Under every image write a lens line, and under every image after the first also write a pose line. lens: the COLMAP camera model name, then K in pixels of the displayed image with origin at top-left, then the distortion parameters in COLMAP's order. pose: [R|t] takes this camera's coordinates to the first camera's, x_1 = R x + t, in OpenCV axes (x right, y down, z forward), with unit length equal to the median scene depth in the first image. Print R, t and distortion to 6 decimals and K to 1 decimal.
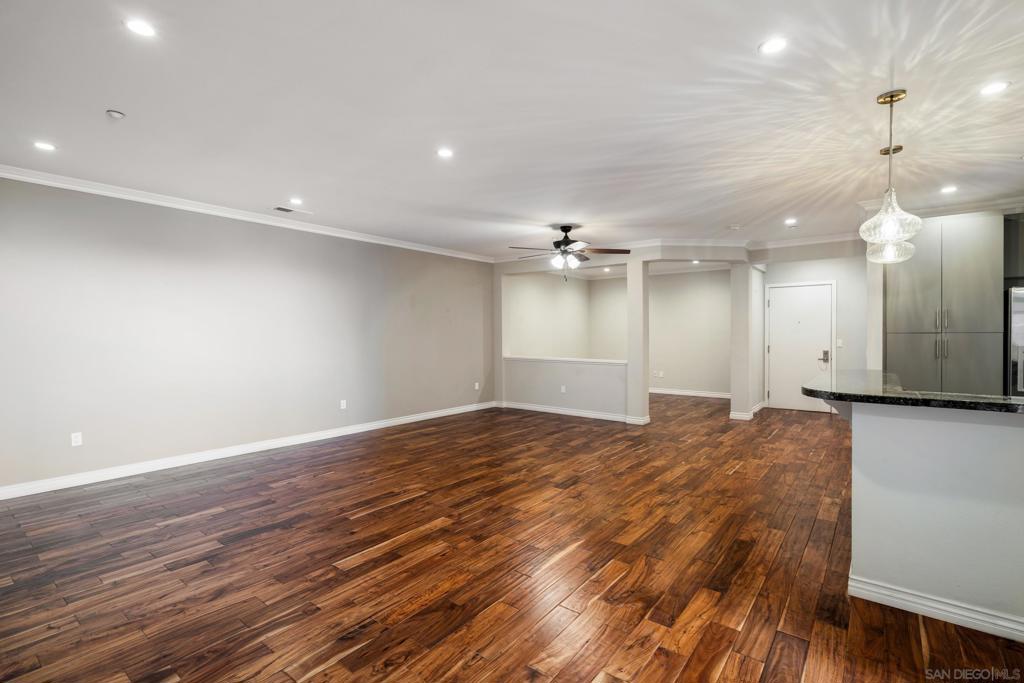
lens RADIAL K [[478.4, 0, 507.1], [0, 478.4, 336.2], [0, 0, 1]] dist [-0.002244, 0.000037]
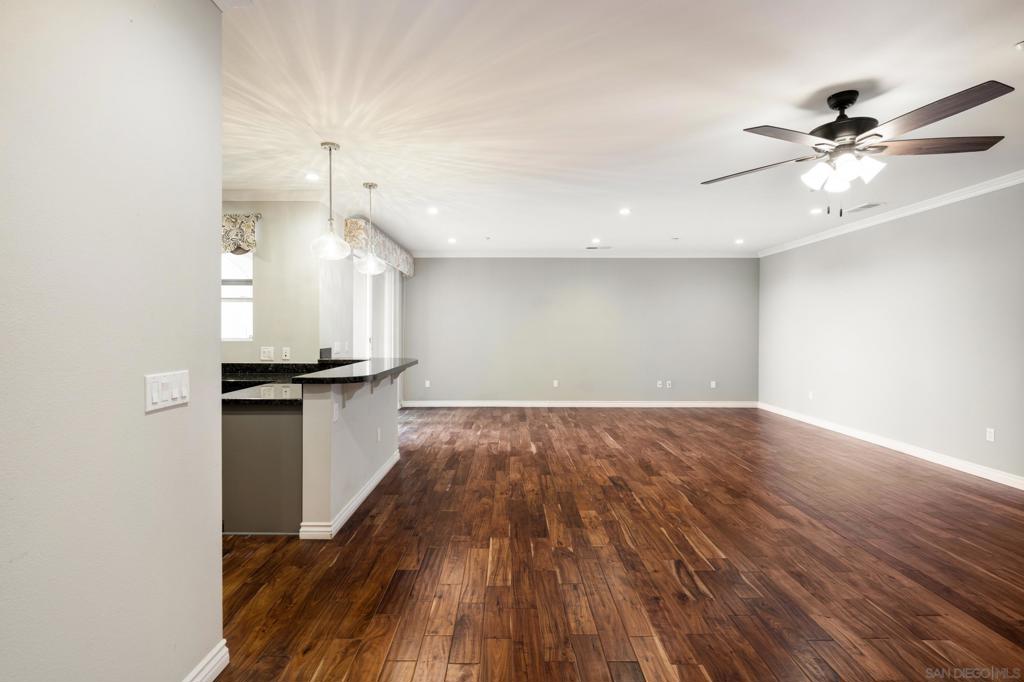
lens RADIAL K [[494.5, 0, 508.6], [0, 494.5, 336.2], [0, 0, 1]] dist [-0.003671, -0.000034]
pose [[-0.787274, 0.007910, -0.616553, 1.117441], [-0.003940, 0.999833, 0.017858, -0.012128], [0.616591, 0.016488, -0.787111, 1.990415]]
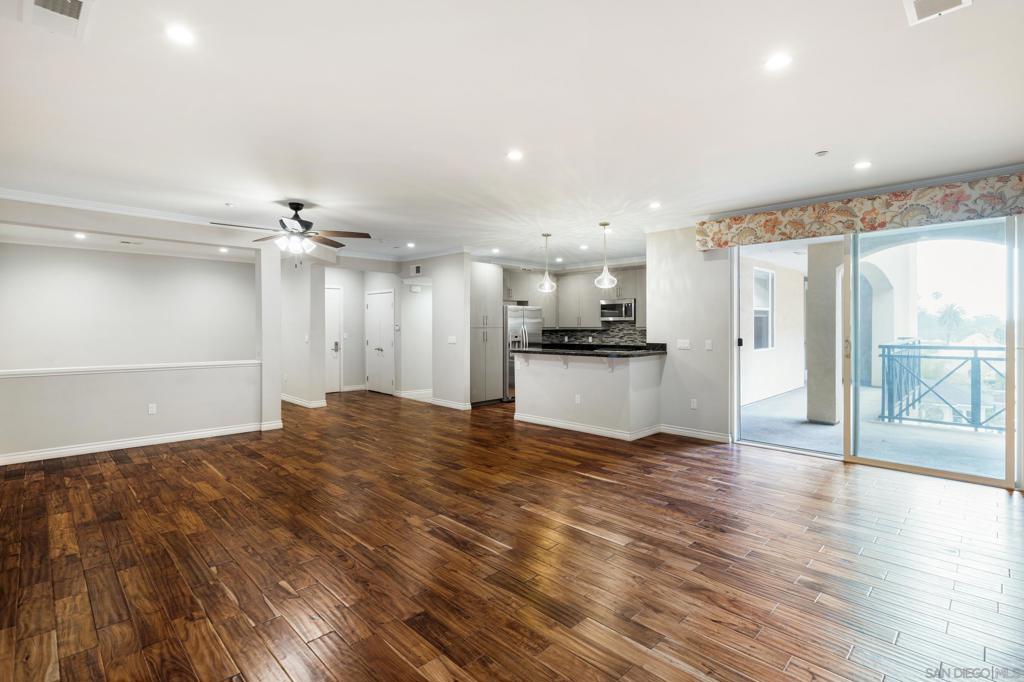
lens RADIAL K [[482.8, 0, 512.0], [0, 482.8, 329.2], [0, 0, 1]] dist [-0.005577, 0.000052]
pose [[0.122887, -0.003212, 0.992415, -1.148076], [0.005434, 0.999982, 0.002564, -0.009331], [-0.992406, 0.005078, 0.122903, 0.871366]]
